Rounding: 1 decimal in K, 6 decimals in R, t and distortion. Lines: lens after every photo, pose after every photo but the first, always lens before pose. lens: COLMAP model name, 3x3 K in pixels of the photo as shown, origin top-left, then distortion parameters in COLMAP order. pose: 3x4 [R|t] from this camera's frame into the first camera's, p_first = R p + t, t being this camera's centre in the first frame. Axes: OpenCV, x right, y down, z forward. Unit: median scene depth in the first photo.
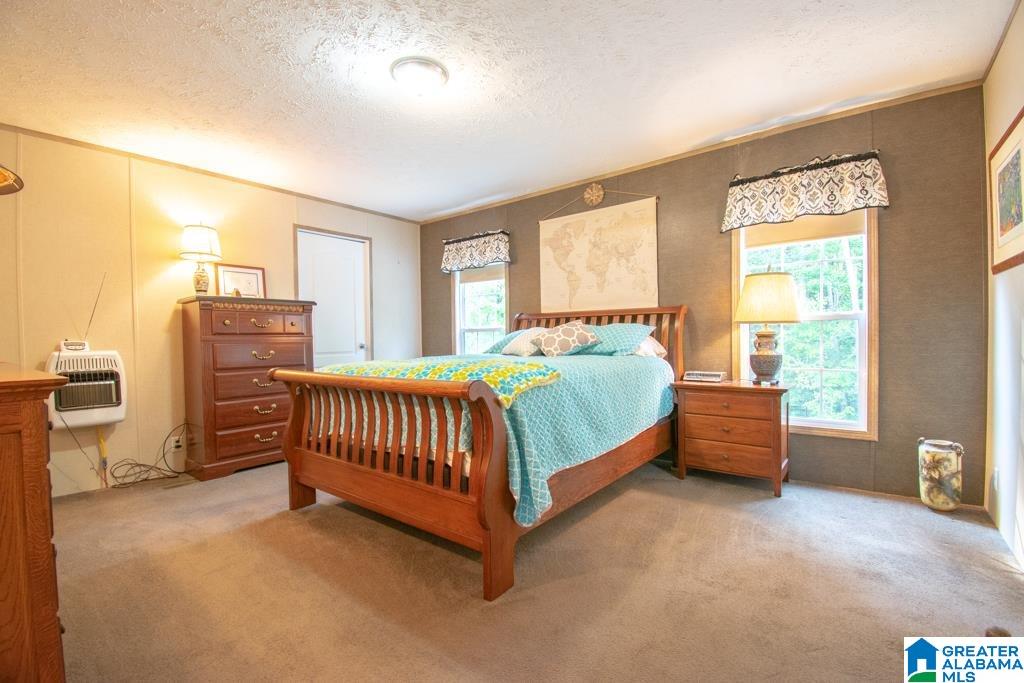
lens RADIAL K [[448.7, 0, 513.6], [0, 448.7, 342.3], [0, 0, 1]] dist [-0.010466, -0.004618]
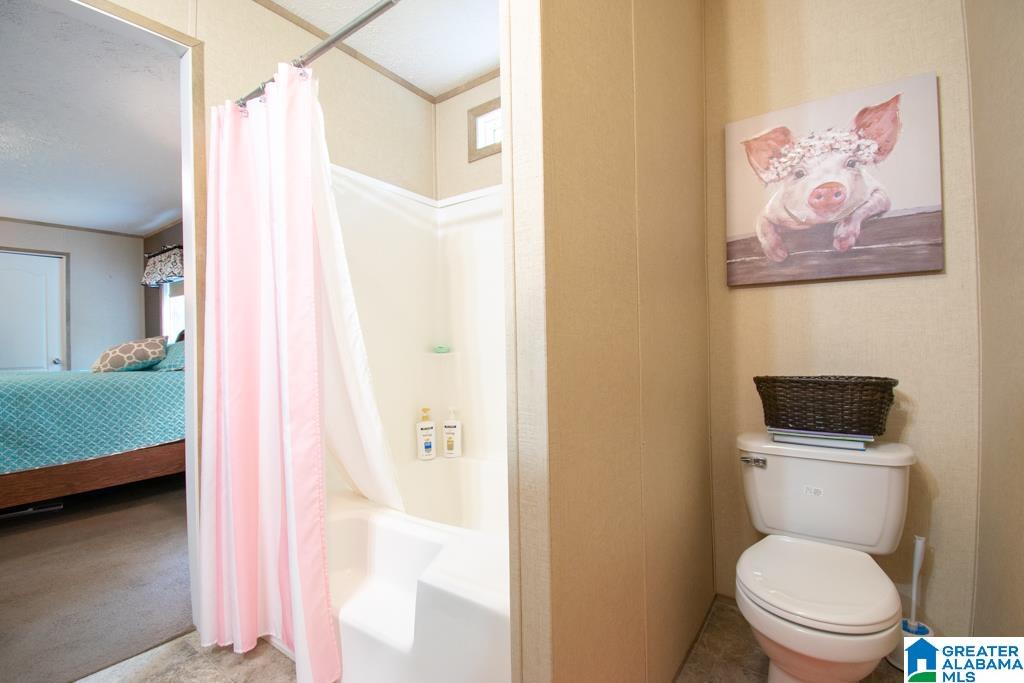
lens RADIAL K [[448.7, 0, 511.8], [0, 448.7, 341.0], [0, 0, 1]] dist [-0.010466, -0.004618]
pose [[0.999588, -0.012973, 0.025611, 0.660180], [0.013195, 0.999876, -0.008547, -0.013561], [-0.025497, 0.008882, 0.999635, -0.021991]]
